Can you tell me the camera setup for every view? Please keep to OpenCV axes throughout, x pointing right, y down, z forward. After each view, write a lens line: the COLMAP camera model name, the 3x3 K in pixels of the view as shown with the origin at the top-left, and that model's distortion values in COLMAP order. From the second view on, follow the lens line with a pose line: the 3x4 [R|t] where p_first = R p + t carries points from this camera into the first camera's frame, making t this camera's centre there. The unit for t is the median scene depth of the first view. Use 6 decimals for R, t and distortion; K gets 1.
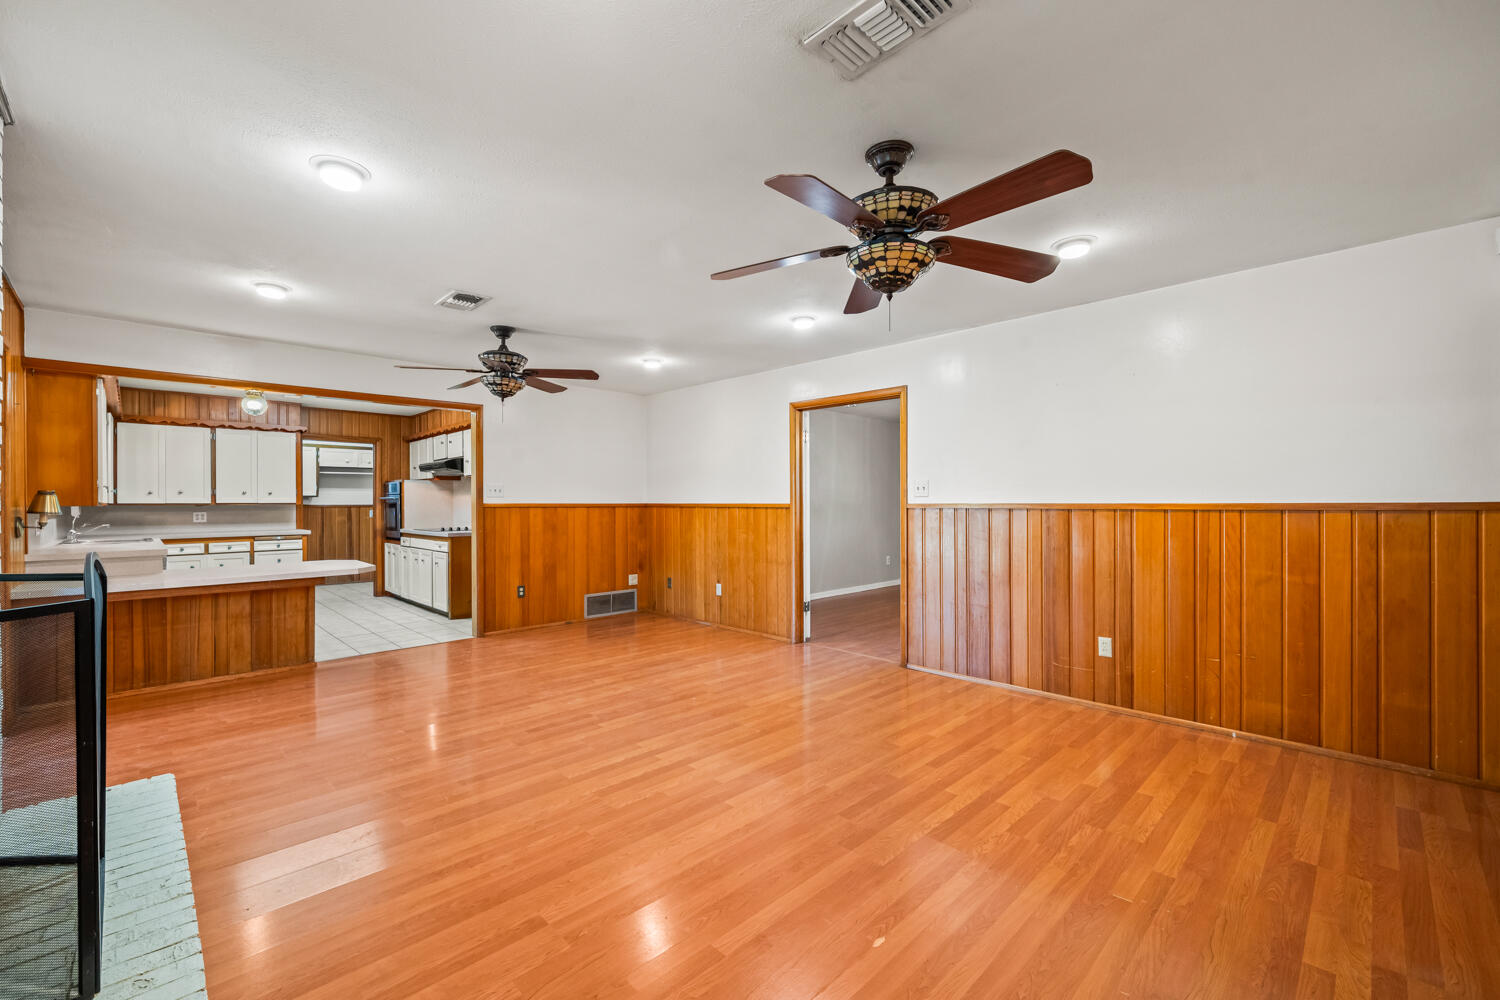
lens RADIAL K [[603.6, 0, 750.0], [0, 603.6, 500.0], [0, 0, 1]] dist [-0.001305, -0.000106]
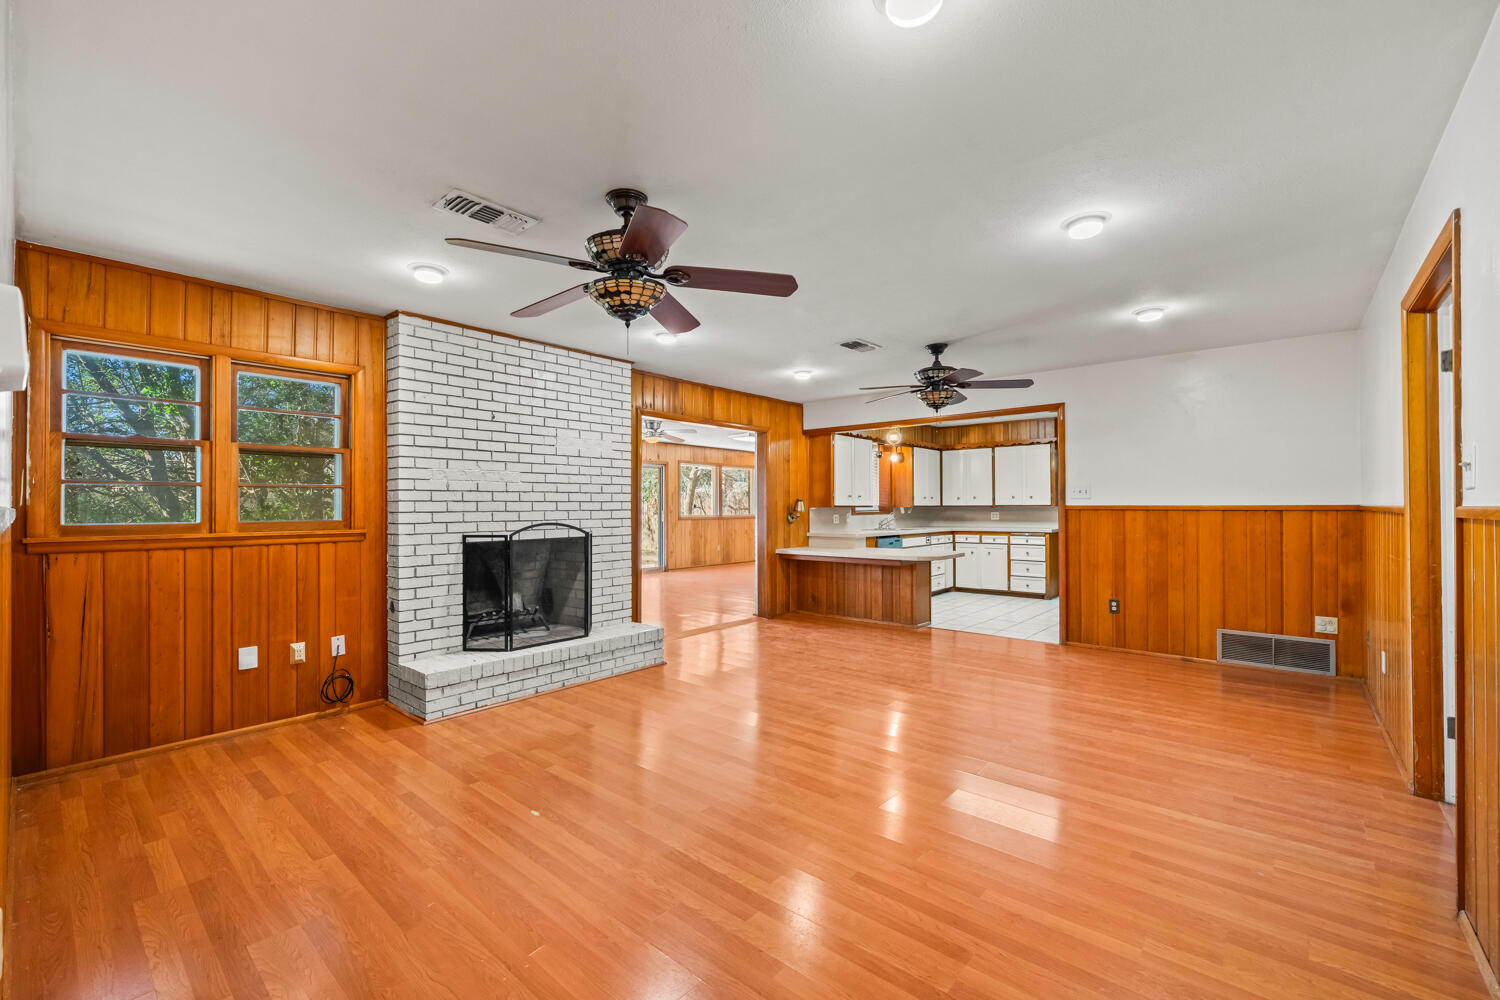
lens RADIAL K [[648.7, 0, 750.0], [0, 648.7, 500.0], [0, 0, 1]] dist [-0.000552, -0.000087]
pose [[0.080627, -0.008858, -0.996705, 0.511518], [0.007719, 0.999936, -0.008262, 0.001506], [0.996714, -0.007027, 0.080690, 0.395854]]
